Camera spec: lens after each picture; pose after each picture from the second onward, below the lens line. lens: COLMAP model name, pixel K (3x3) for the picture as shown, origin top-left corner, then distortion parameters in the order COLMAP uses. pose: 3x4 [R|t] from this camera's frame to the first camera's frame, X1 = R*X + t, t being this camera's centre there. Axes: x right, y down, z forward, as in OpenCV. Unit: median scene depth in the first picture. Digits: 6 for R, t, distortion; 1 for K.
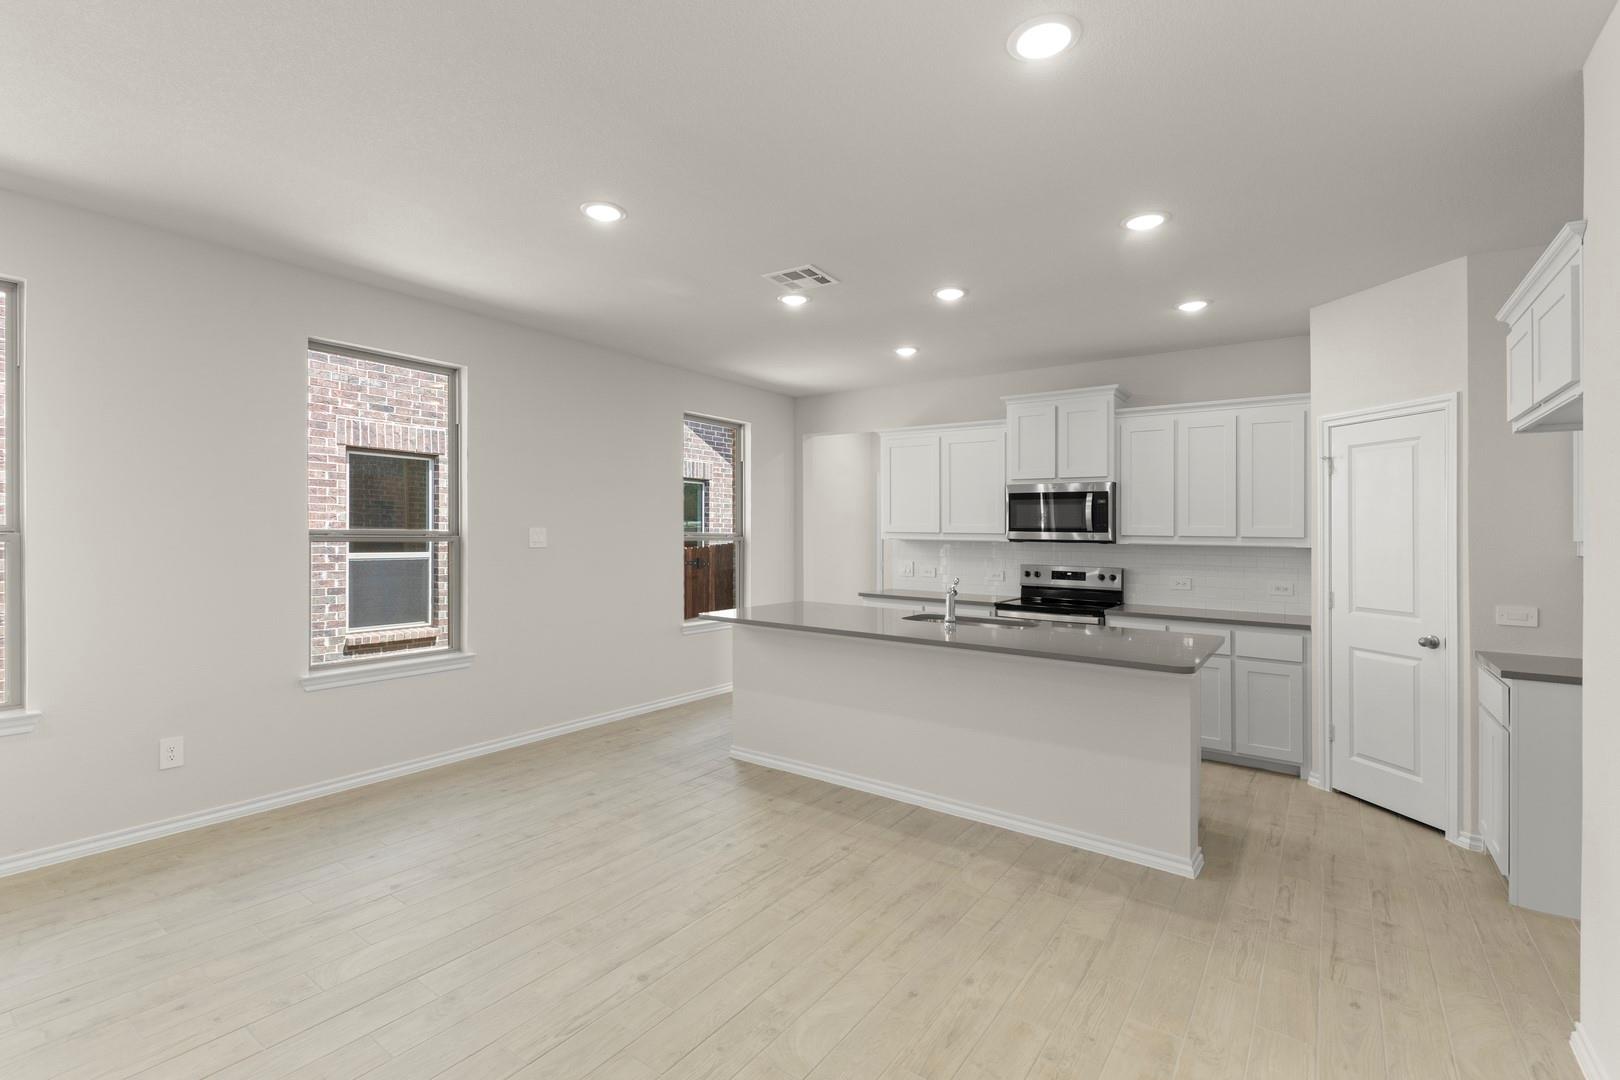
lens RADIAL K [[742.6, 0, 810.0], [0, 742.6, 540.0], [0, 0, 1]] dist [0.034057, -0.000065]
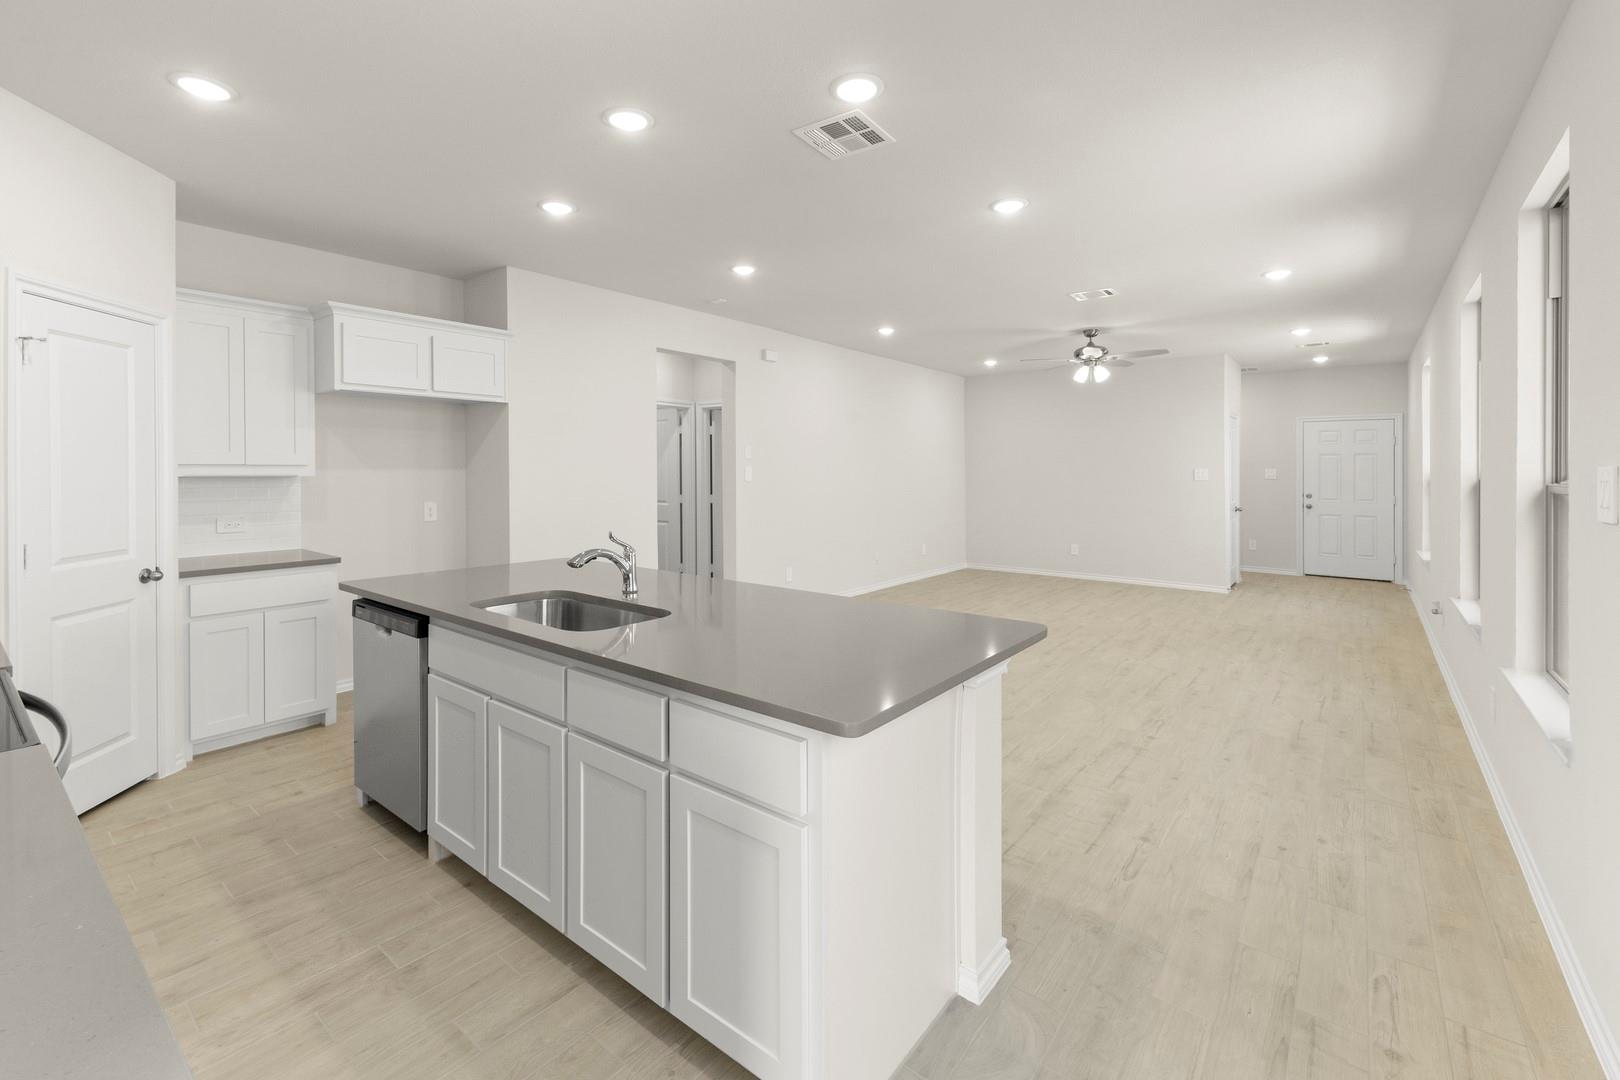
lens RADIAL K [[681.1, 0, 812.0], [0, 681.1, 465.7], [0, 0, 1]] dist [0.000333, 0.000065]
pose [[-0.998199, -0.015063, 0.058061, -0.008328], [-0.015044, 0.999887, 0.000759, -0.006373], [-0.058066, -0.000116, -0.998313, 1.229060]]
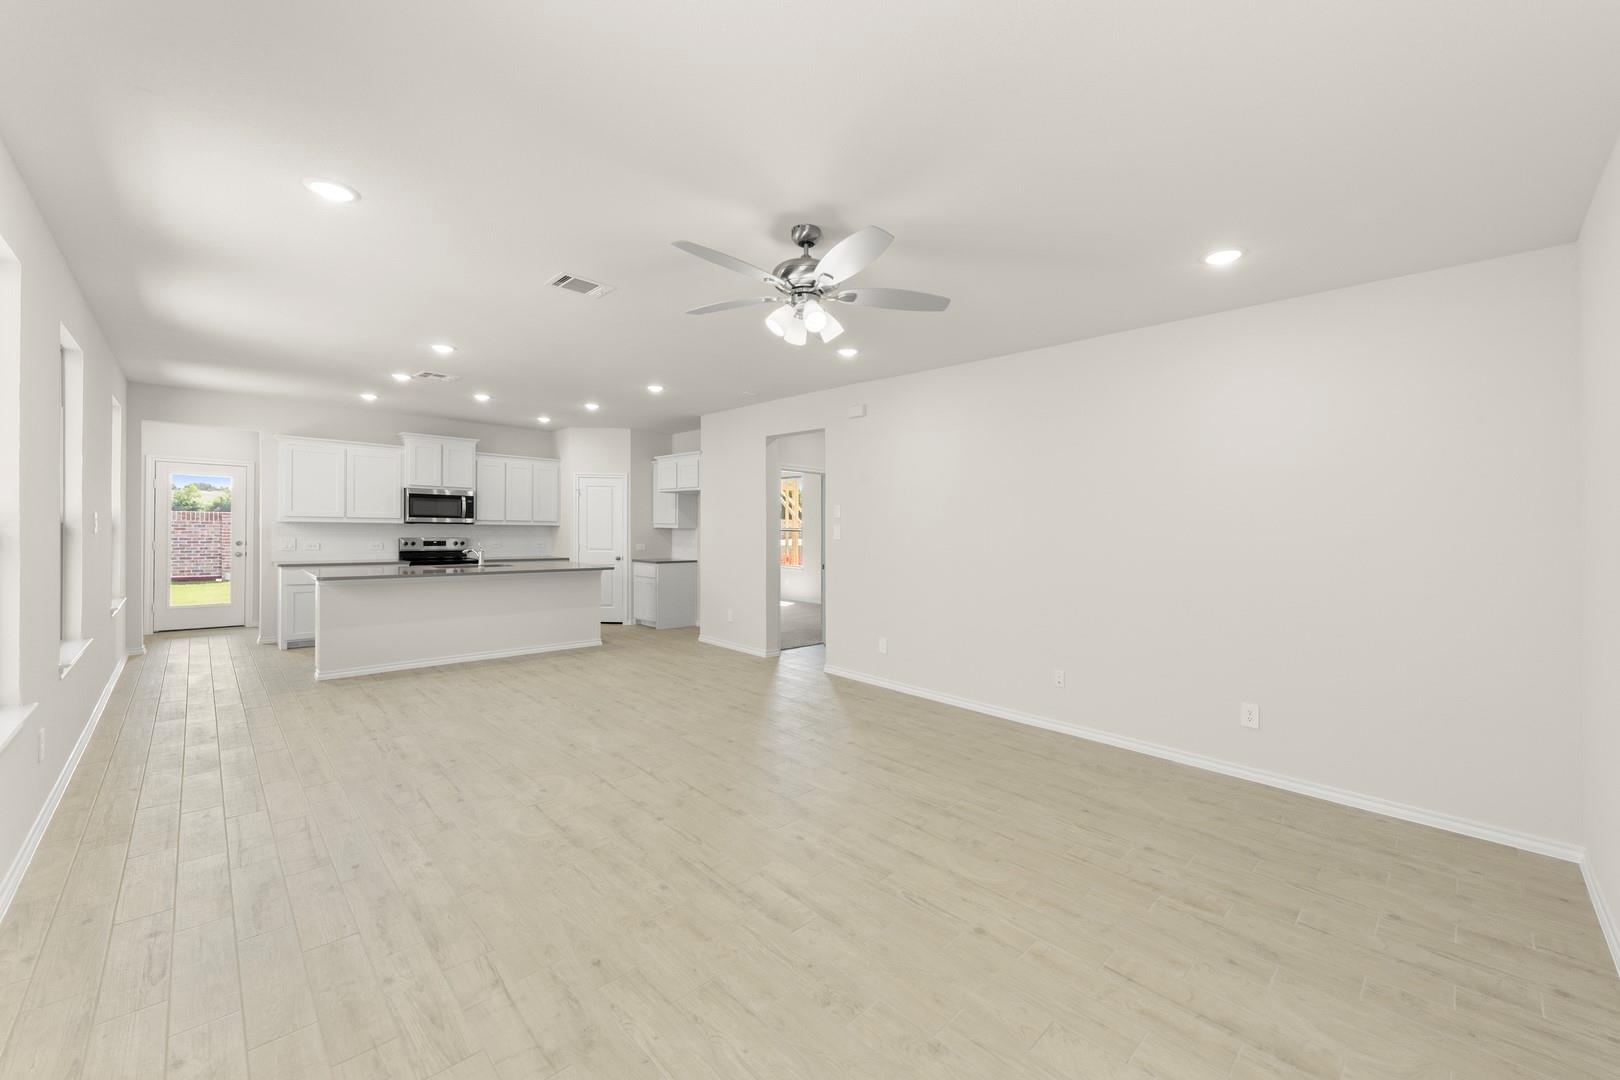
lens RADIAL K [[632.3, 0, 810.0], [0, 632.3, 540.0], [0, 0, 1]] dist [-0.000125, -0.000008]
pose [[0.201544, -0.033053, 0.978922, -0.958130], [-0.005557, 0.999376, 0.034888, -0.015790], [-0.979464, -0.012471, 0.201235, -0.132278]]
